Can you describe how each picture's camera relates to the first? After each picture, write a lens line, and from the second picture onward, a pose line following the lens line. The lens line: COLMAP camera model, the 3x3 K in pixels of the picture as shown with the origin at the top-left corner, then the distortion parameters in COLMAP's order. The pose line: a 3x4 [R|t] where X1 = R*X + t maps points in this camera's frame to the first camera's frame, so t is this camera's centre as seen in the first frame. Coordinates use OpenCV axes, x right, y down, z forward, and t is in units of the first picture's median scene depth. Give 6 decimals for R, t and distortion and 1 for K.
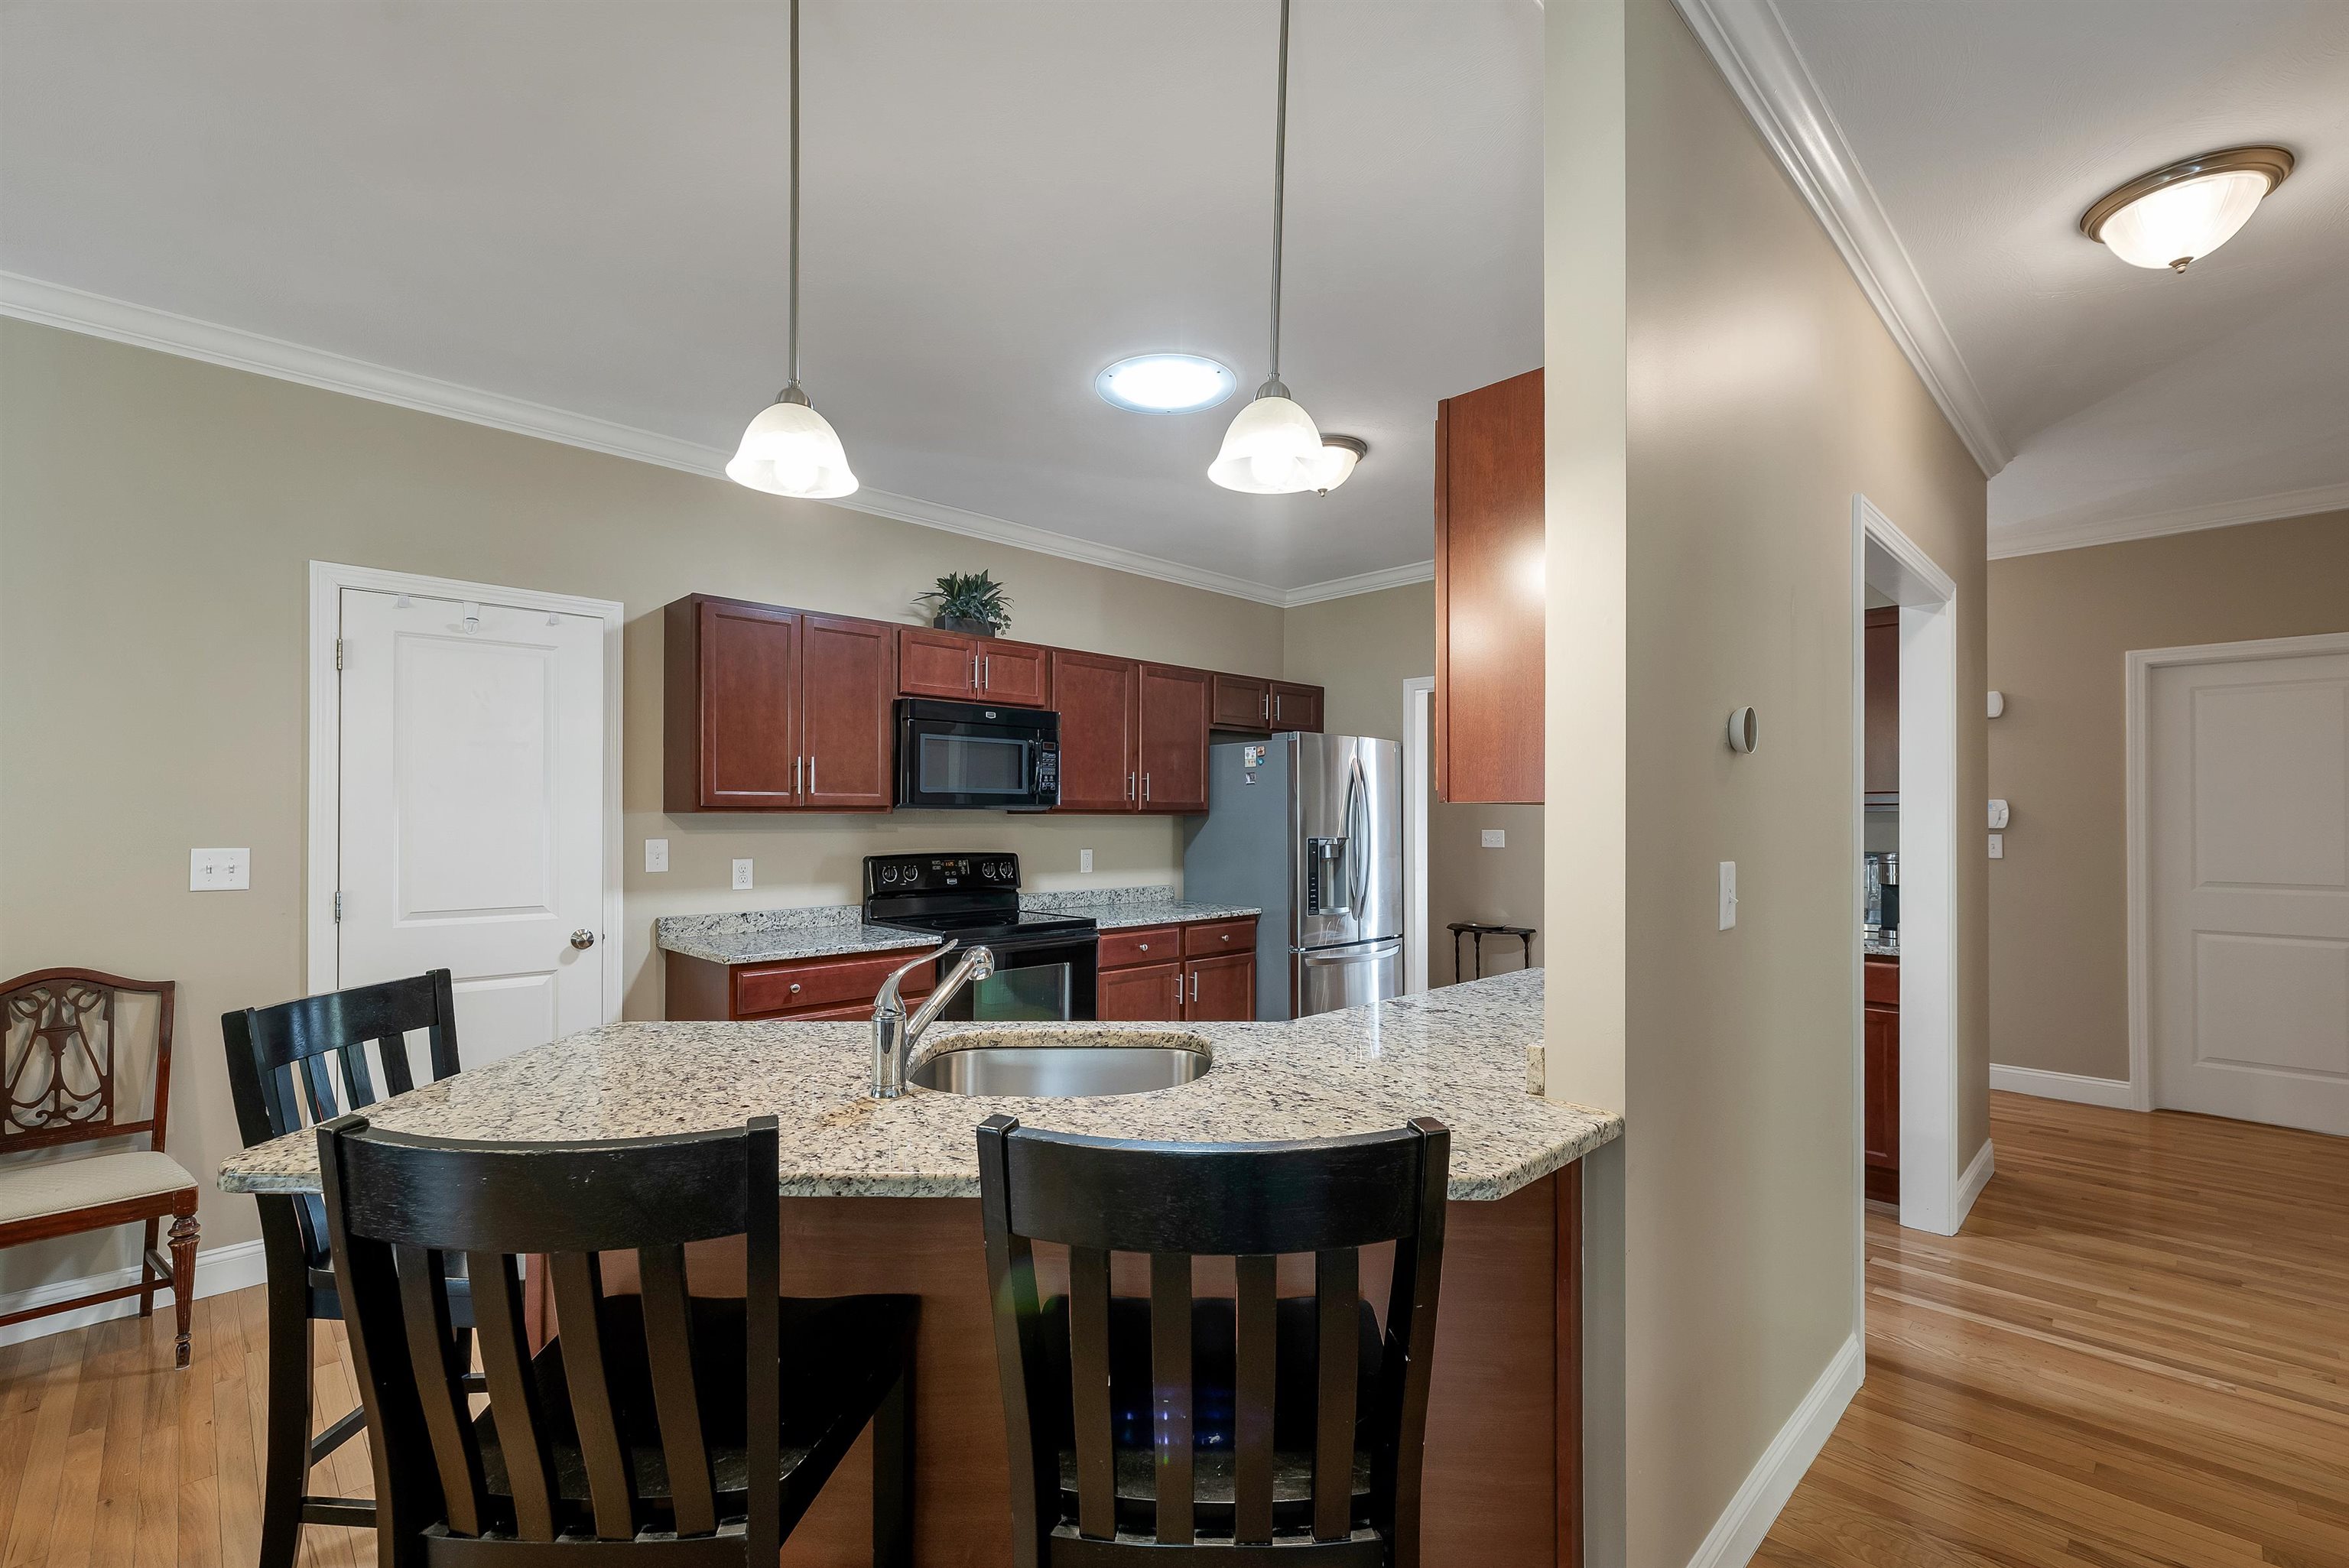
lens RADIAL K [[1019.0, 0, 1164.4], [0, 1019.0, 813.7], [0, 0, 1]] dist [0.006907, 0.000070]
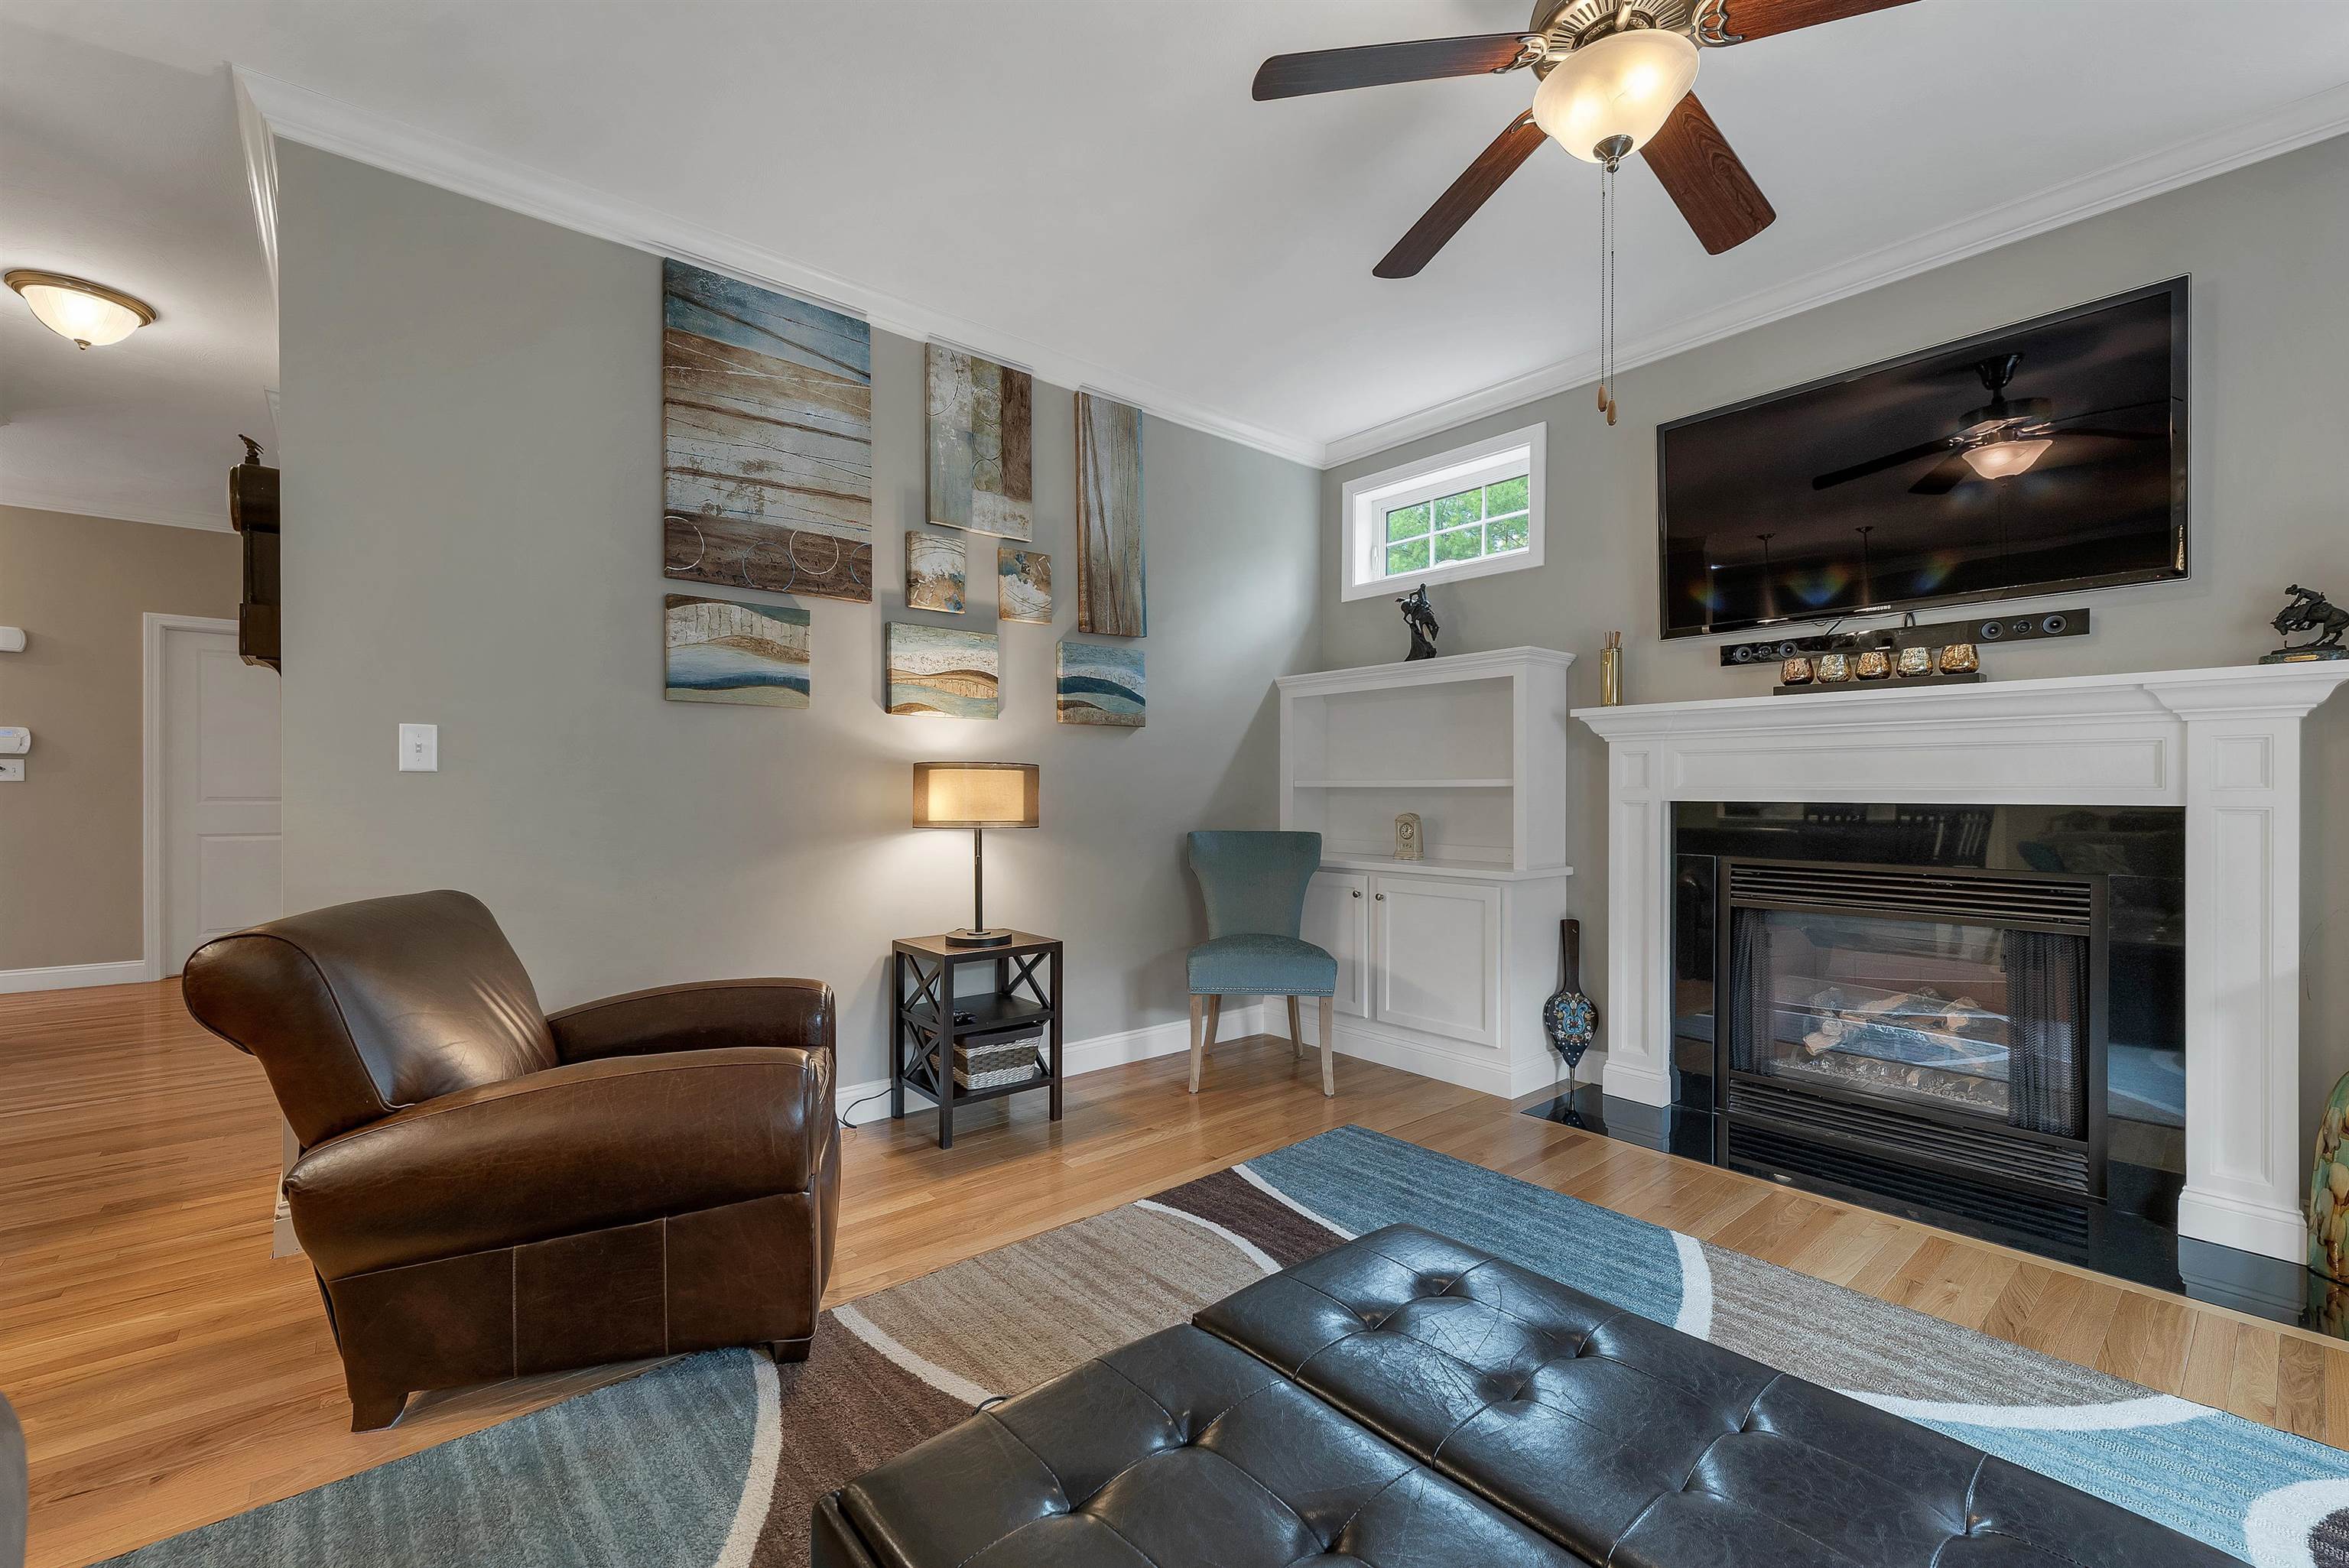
lens RADIAL K [[967.5, 0, 1179.4], [0, 967.5, 792.3], [0, 0, 1]] dist [-0.000219, 0.000053]
pose [[0.062993, 0.000687, 0.998014, -0.259843], [-0.008004, 0.999968, -0.000183, 0.086465], [-0.997982, -0.007976, 0.062997, -0.566002]]
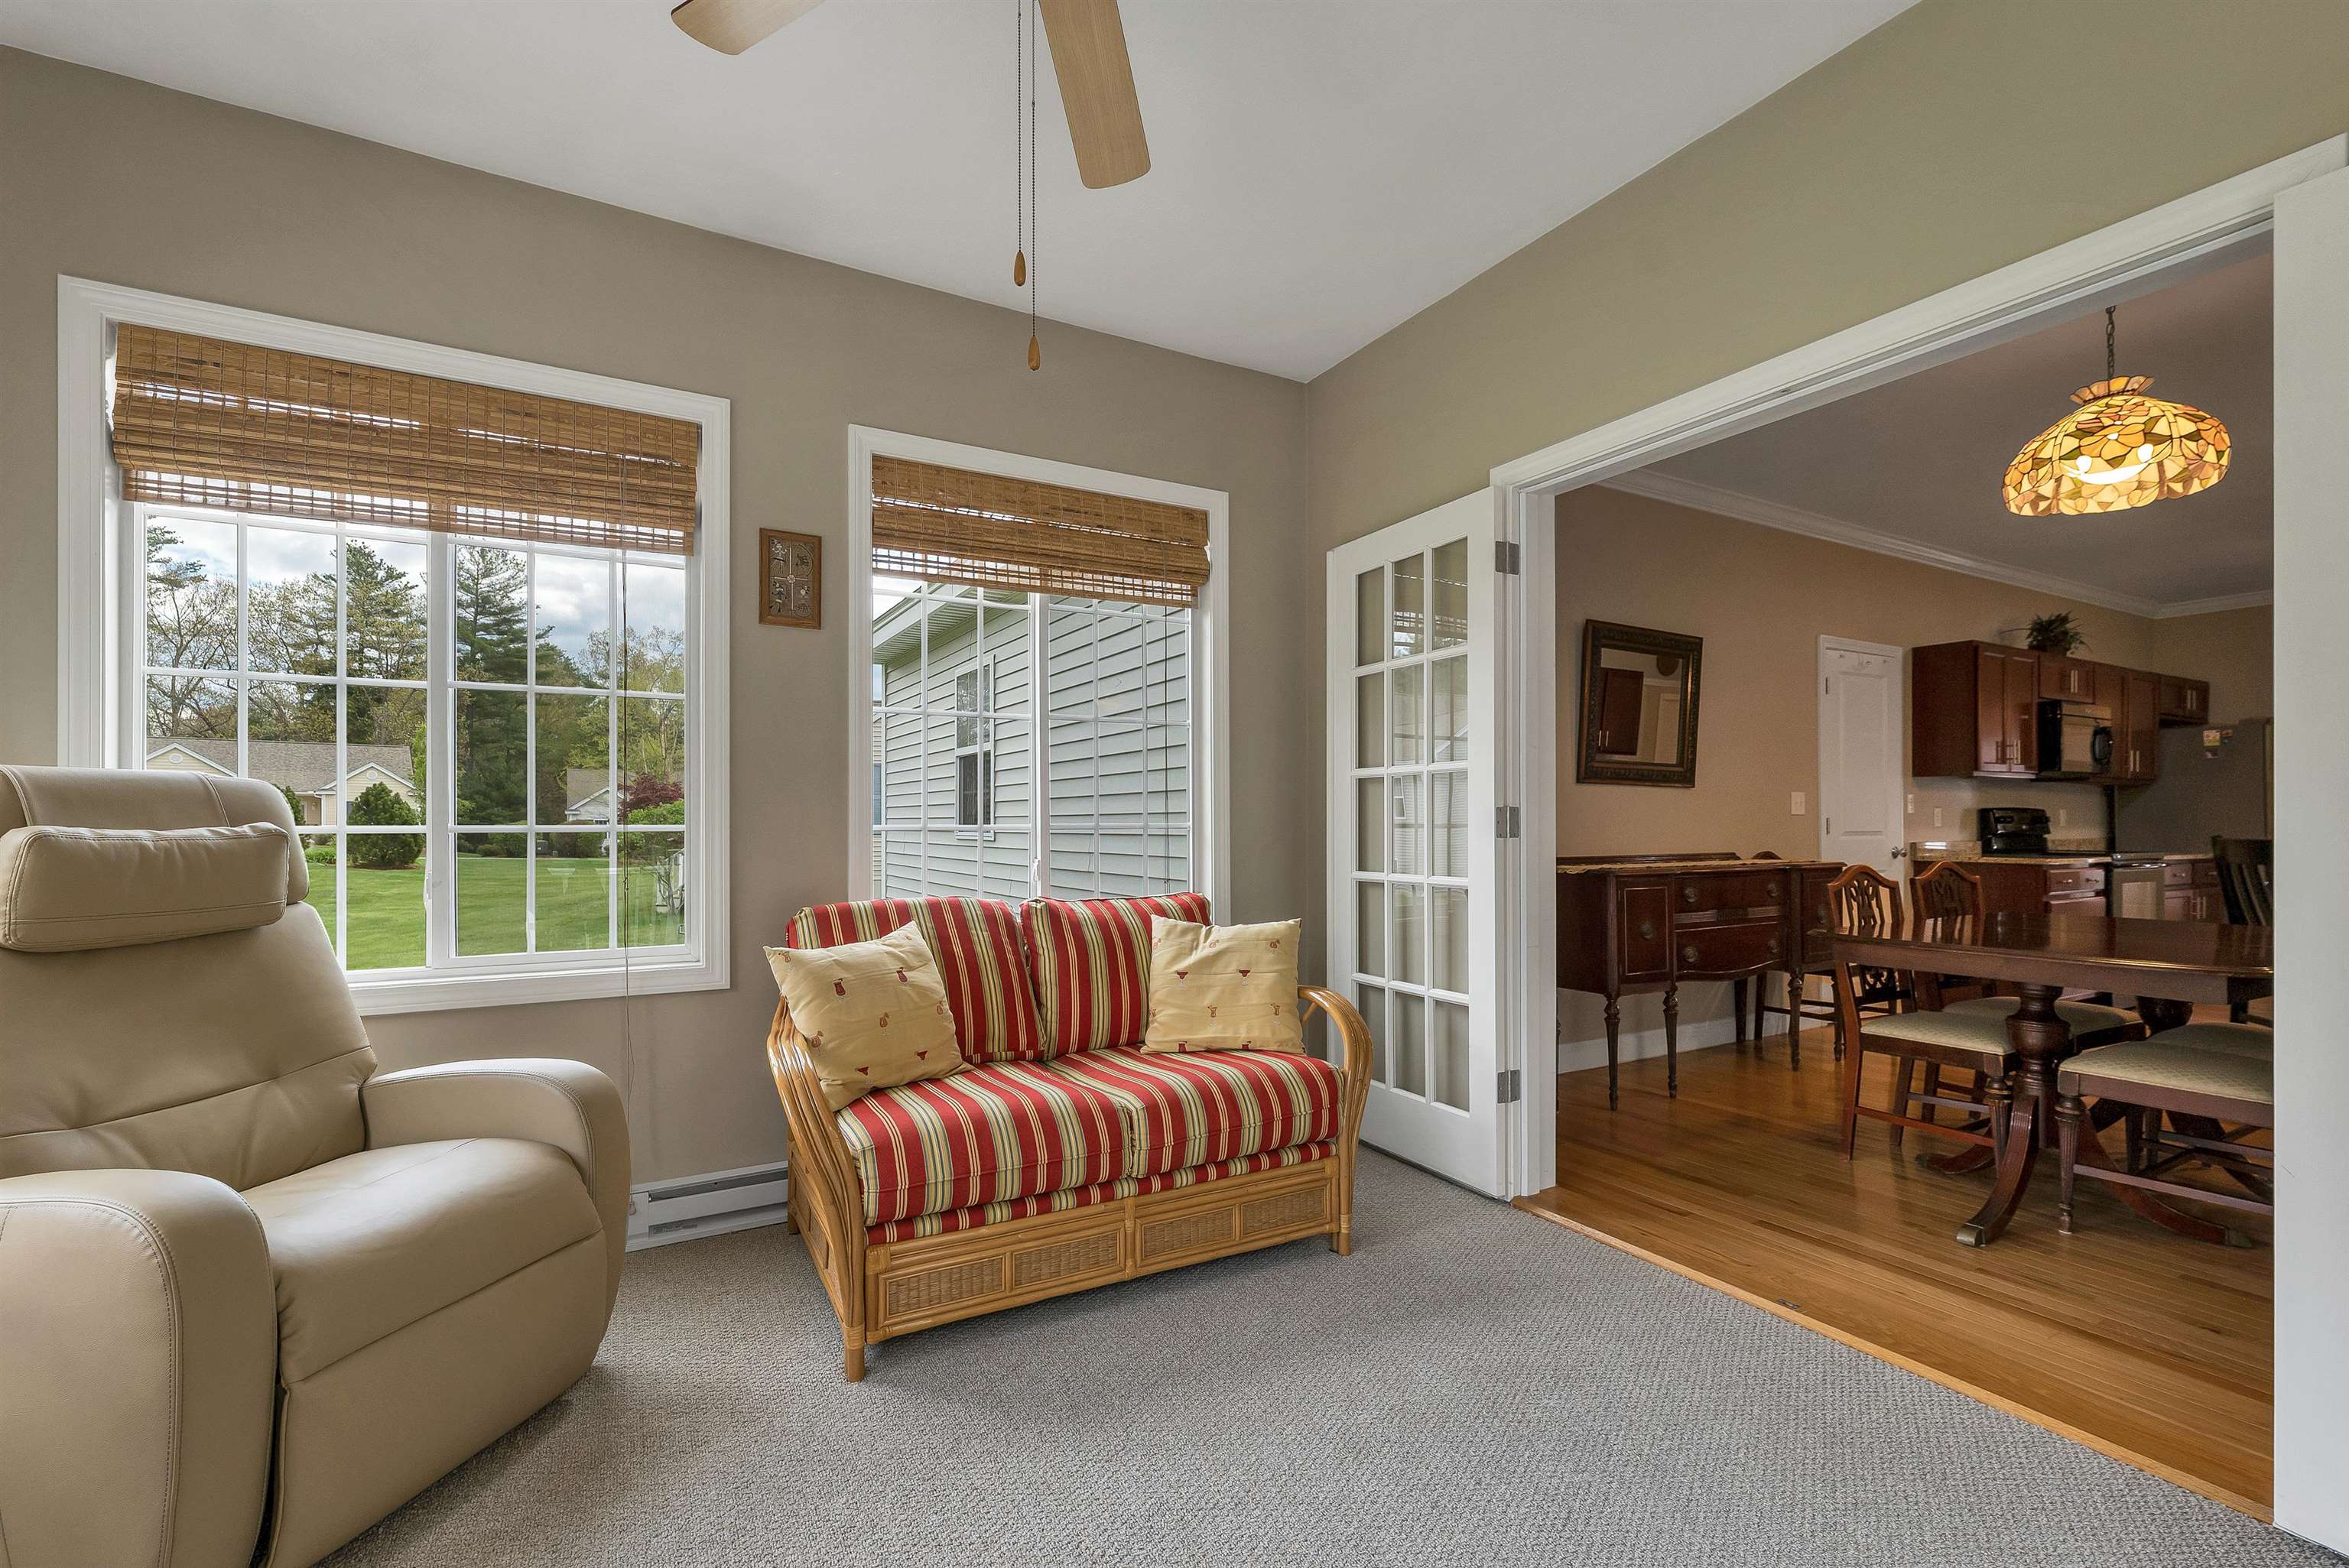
lens RADIAL K [[1007.9, 0, 1165.0], [0, 1007.9, 820.4], [0, 0, 1]] dist [-0.000460, -0.000158]
pose [[0.966170, -0.000490, -0.257907, -1.652316], [0.001136, 0.999997, 0.002355, 0.083484], [0.257904, -0.002568, 0.966167, -1.120653]]
